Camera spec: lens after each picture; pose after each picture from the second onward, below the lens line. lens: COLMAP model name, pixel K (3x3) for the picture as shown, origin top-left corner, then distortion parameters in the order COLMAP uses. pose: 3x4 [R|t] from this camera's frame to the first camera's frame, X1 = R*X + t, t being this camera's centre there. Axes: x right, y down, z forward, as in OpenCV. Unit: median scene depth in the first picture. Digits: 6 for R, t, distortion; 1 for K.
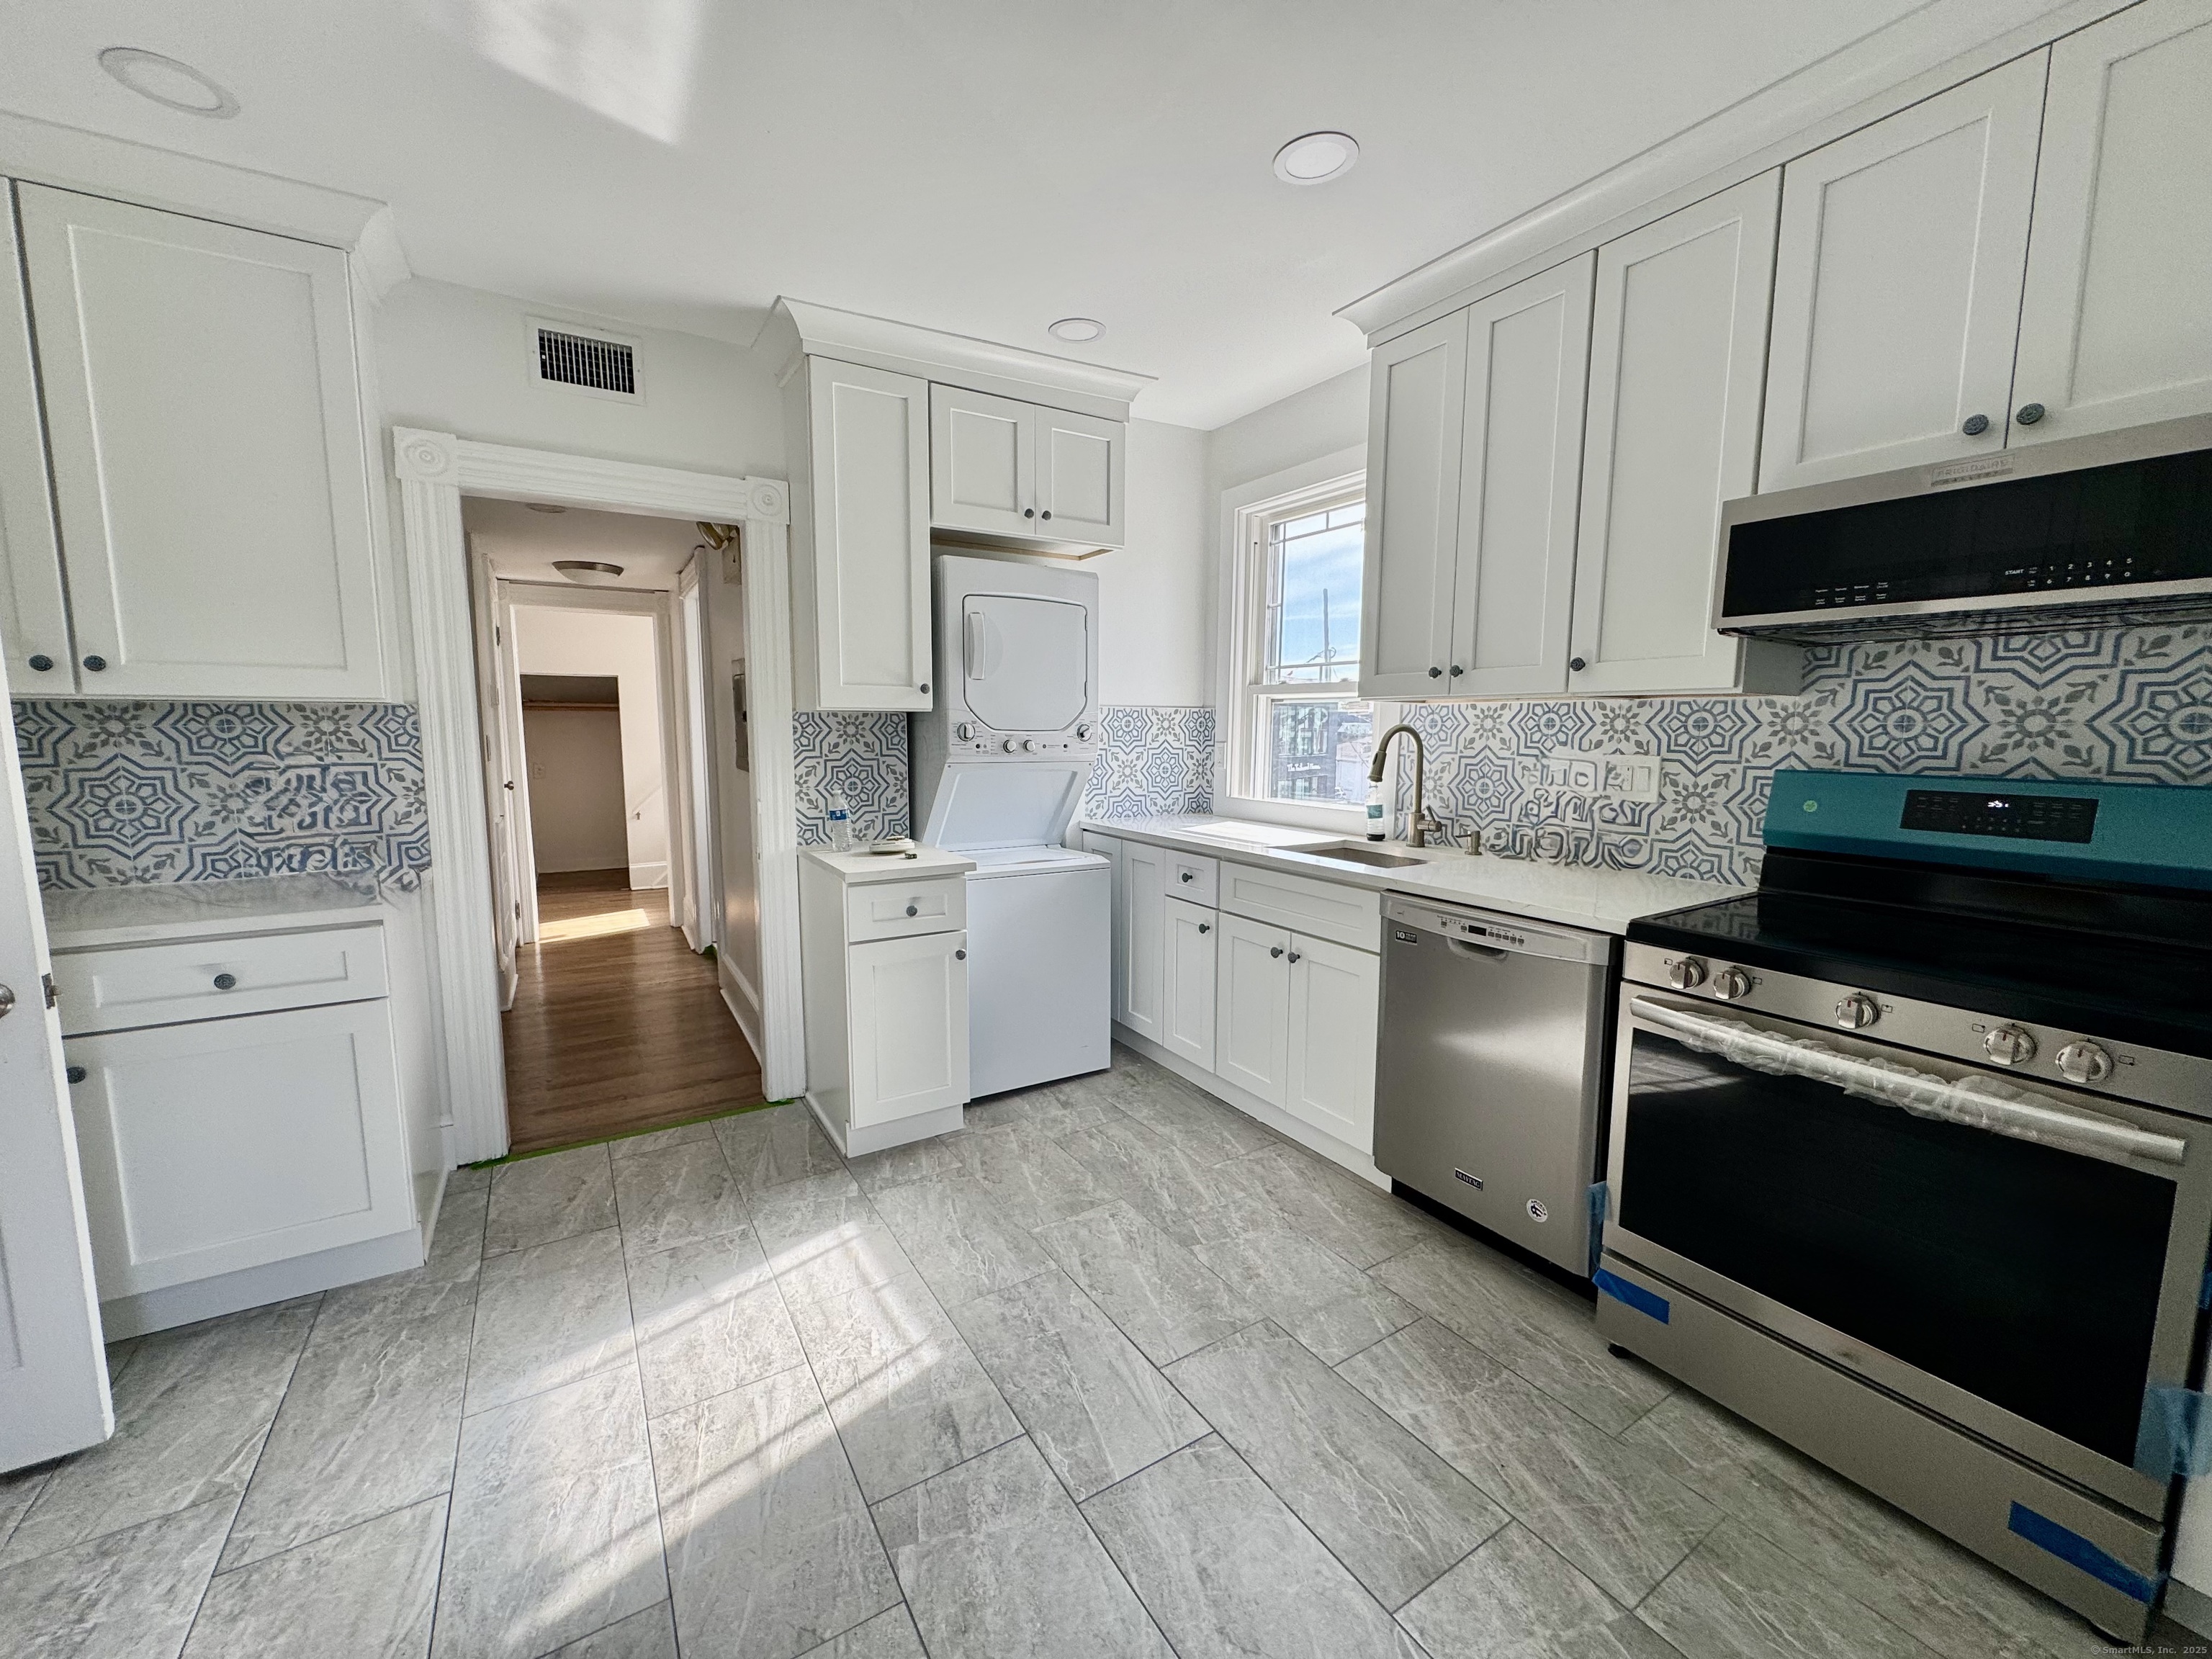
lens RADIAL K [[884.4, 0, 1102.4], [0, 884.4, 829.0], [0, 0, 1]] dist [-0.002108, -0.000267]
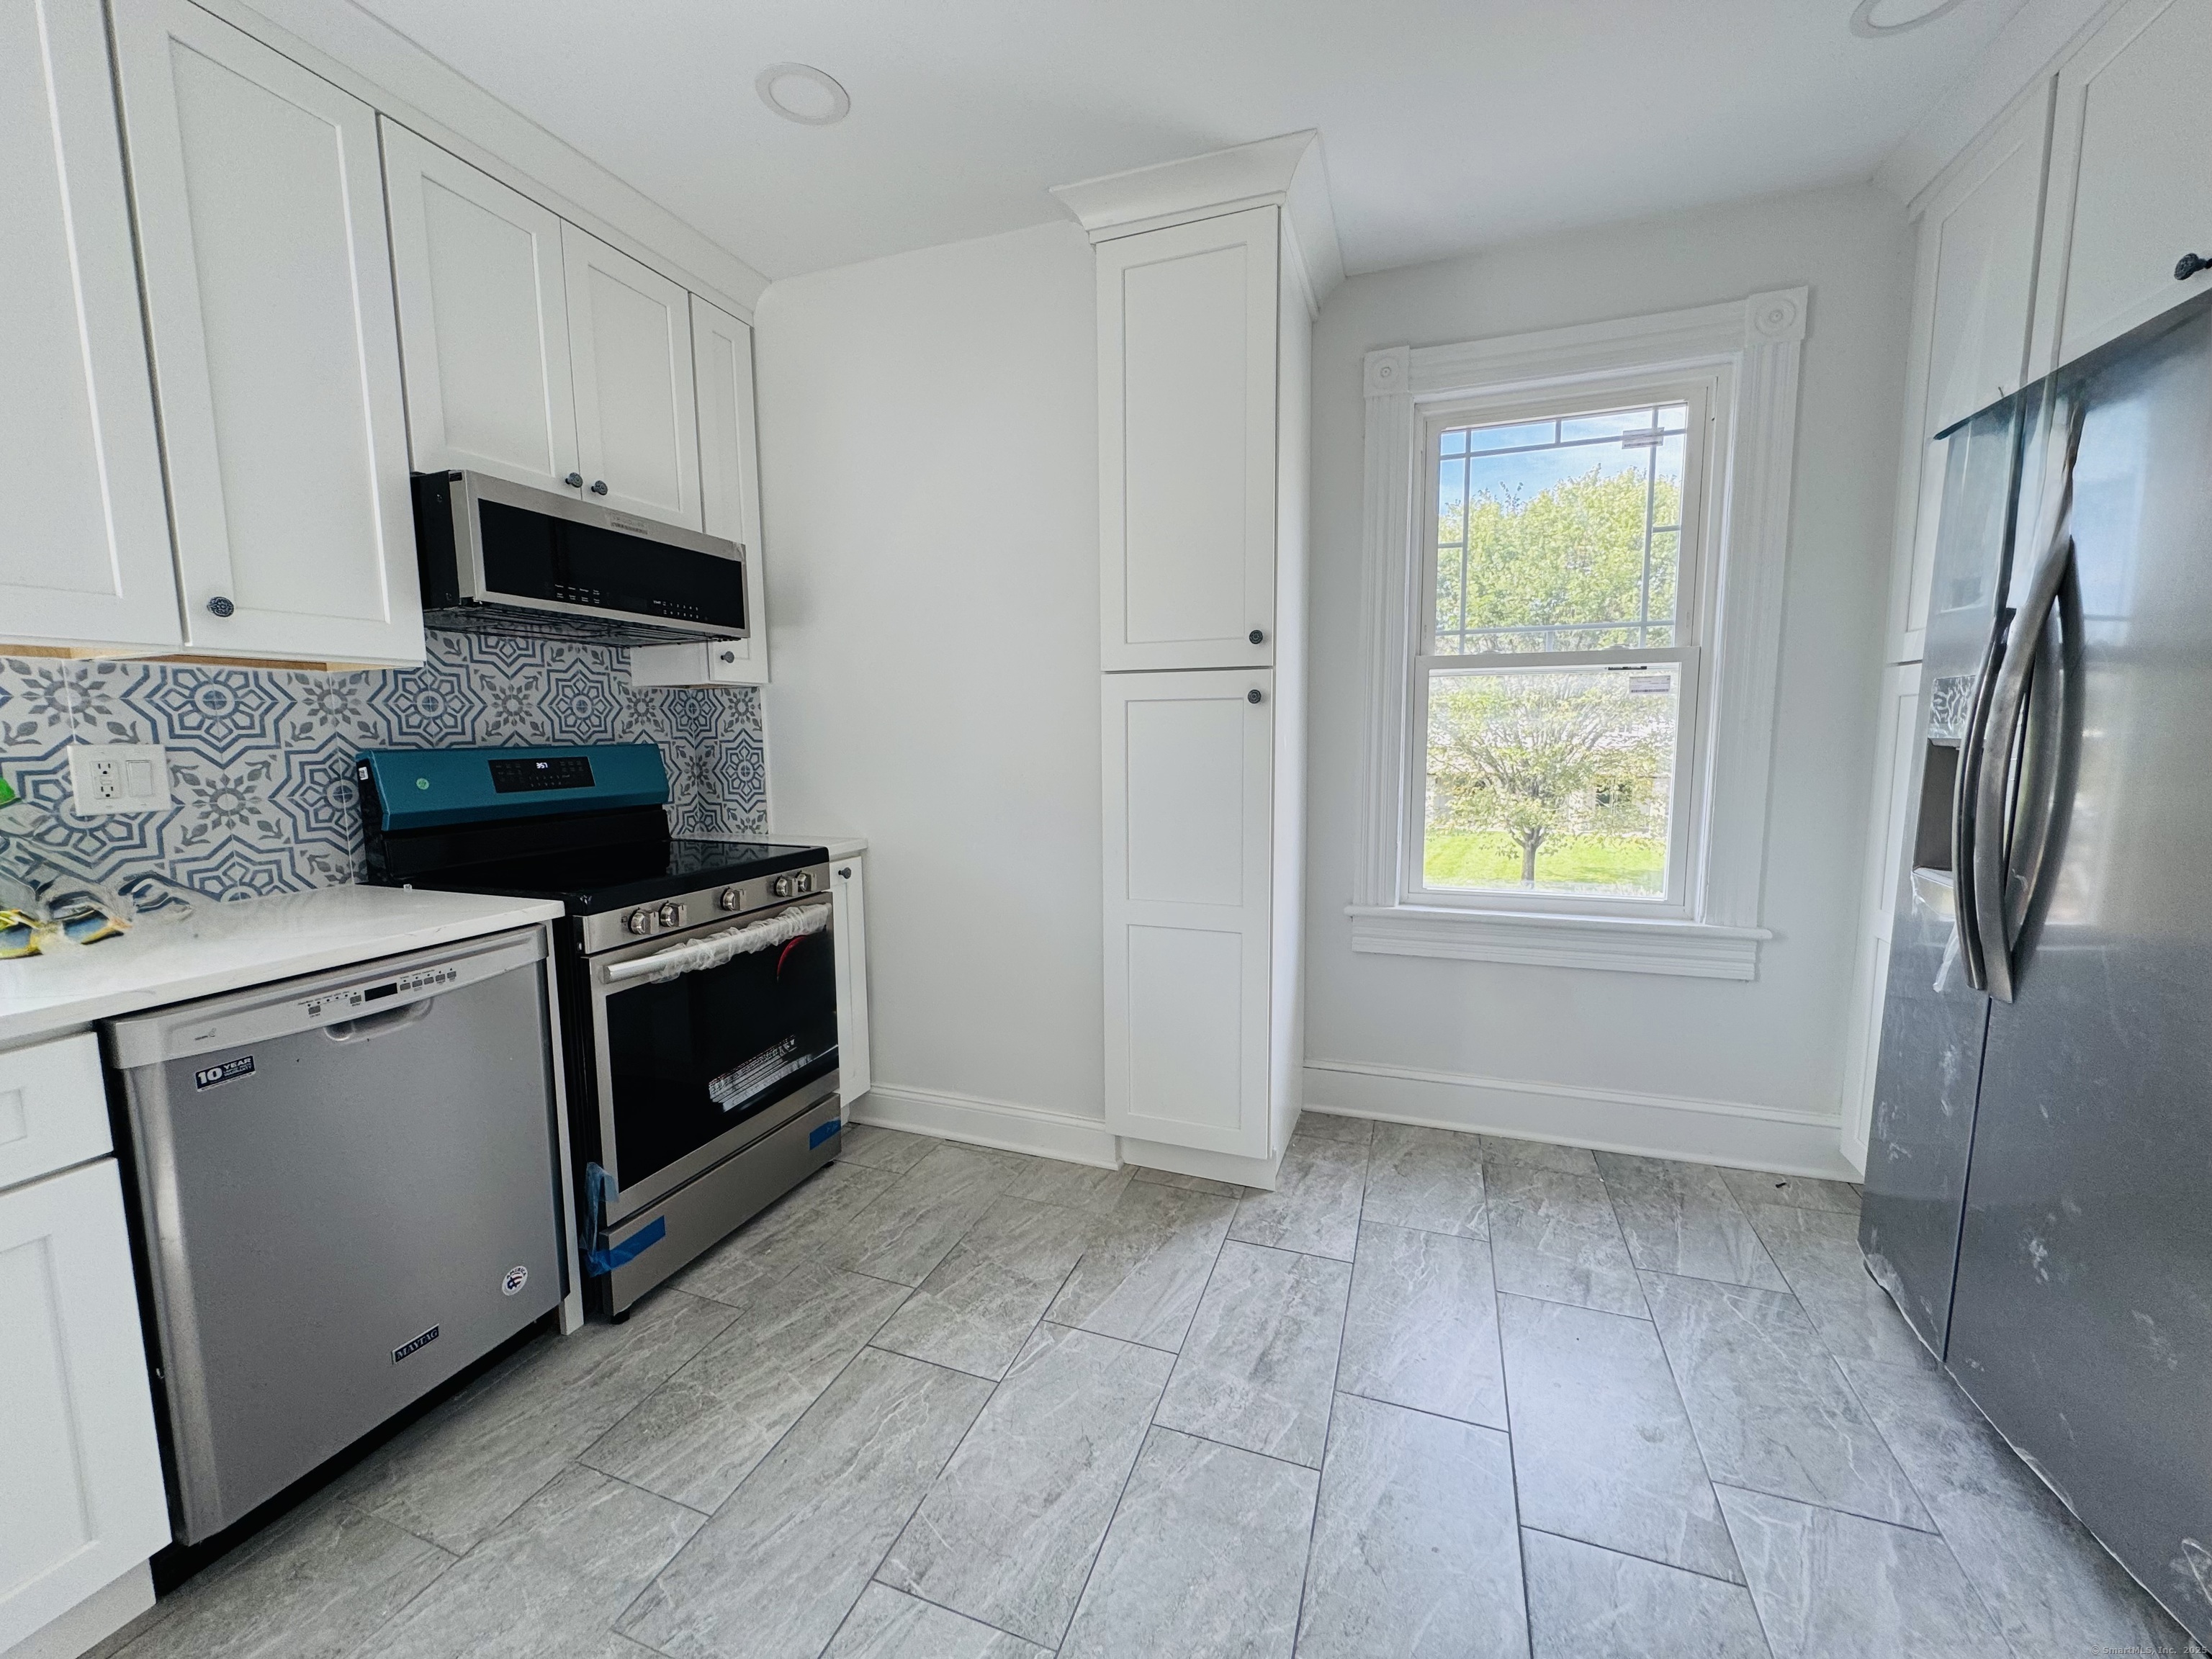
lens RADIAL K [[884.4, 0, 1108.4], [0, 884.4, 826.3], [0, 0, 1]] dist [-0.002108, -0.000267]
pose [[-0.618223, -0.083459, 0.781559, -0.439439], [0.100863, 0.977702, 0.184188, -0.078169], [-0.779504, 0.192699, -0.596020, 0.918046]]
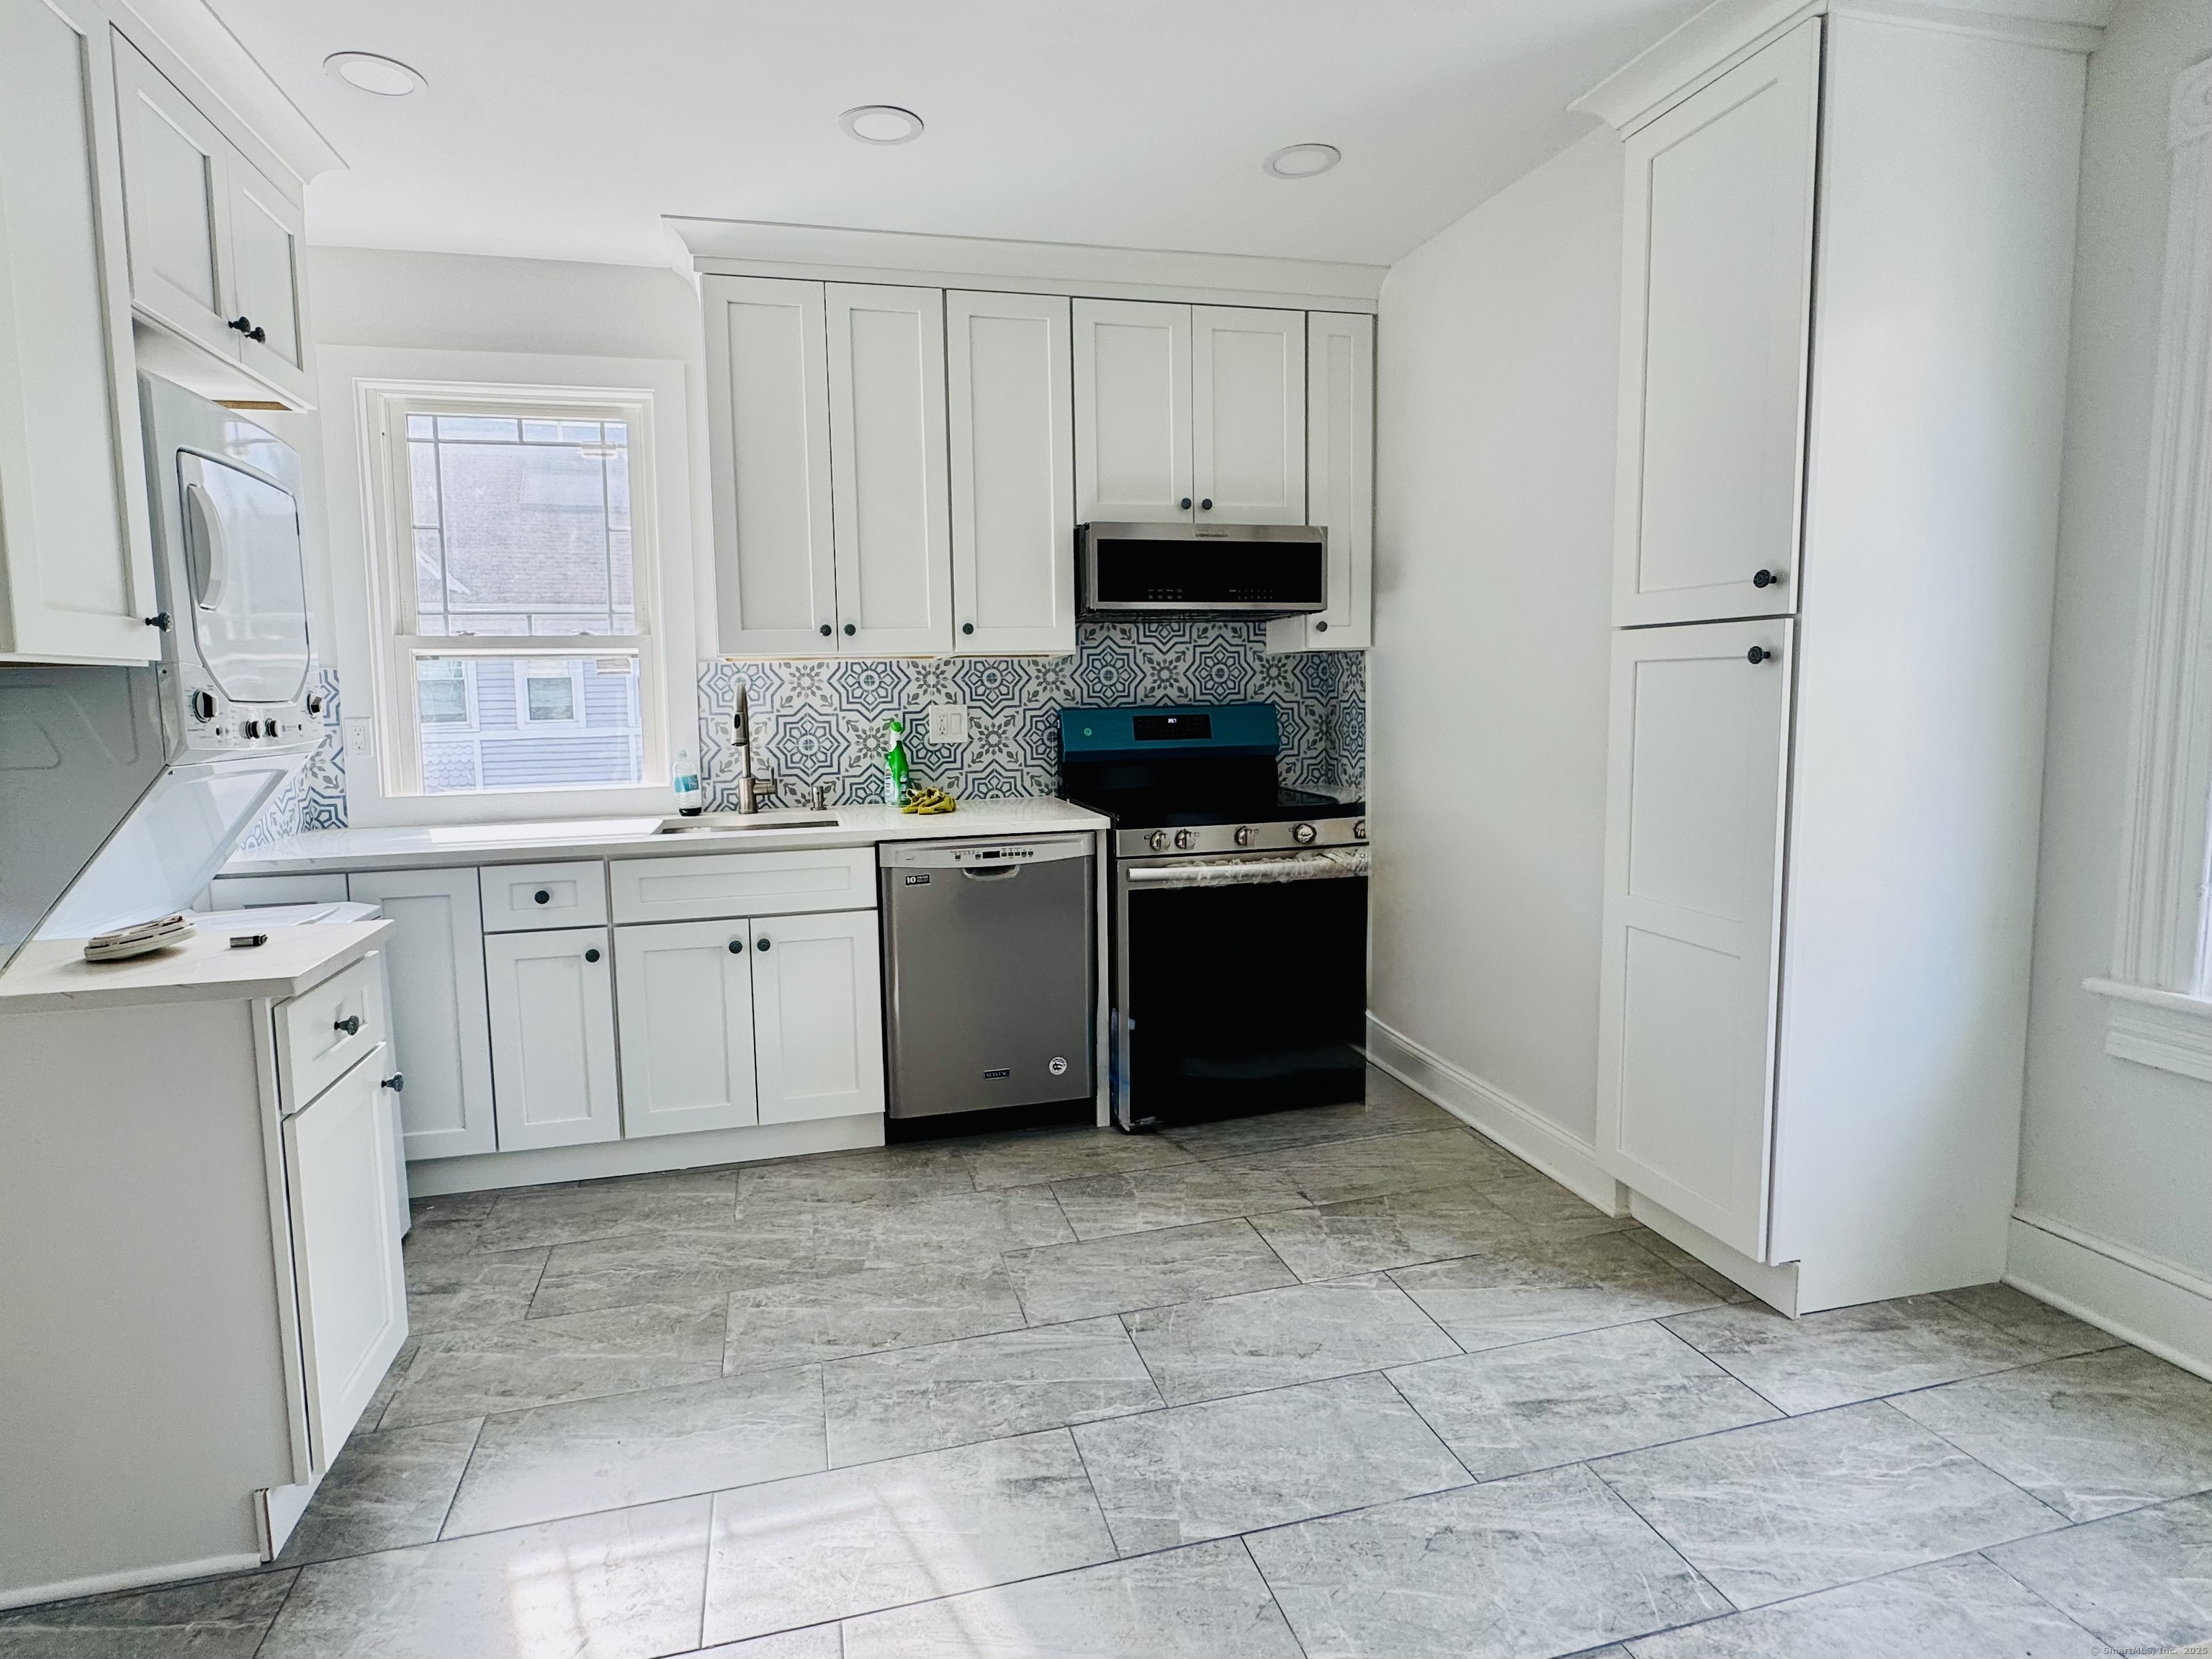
lens RADIAL K [[1096.9, 0, 1027.2], [0, 1096.9, 787.9], [0, 0, 1]] dist [-0.001007, -0.000548]
pose [[0.324750, -0.095763, 0.940939, -0.880293], [0.132953, 0.989605, 0.054829, -0.043068], [-0.936408, 0.107295, 0.334106, 0.453472]]
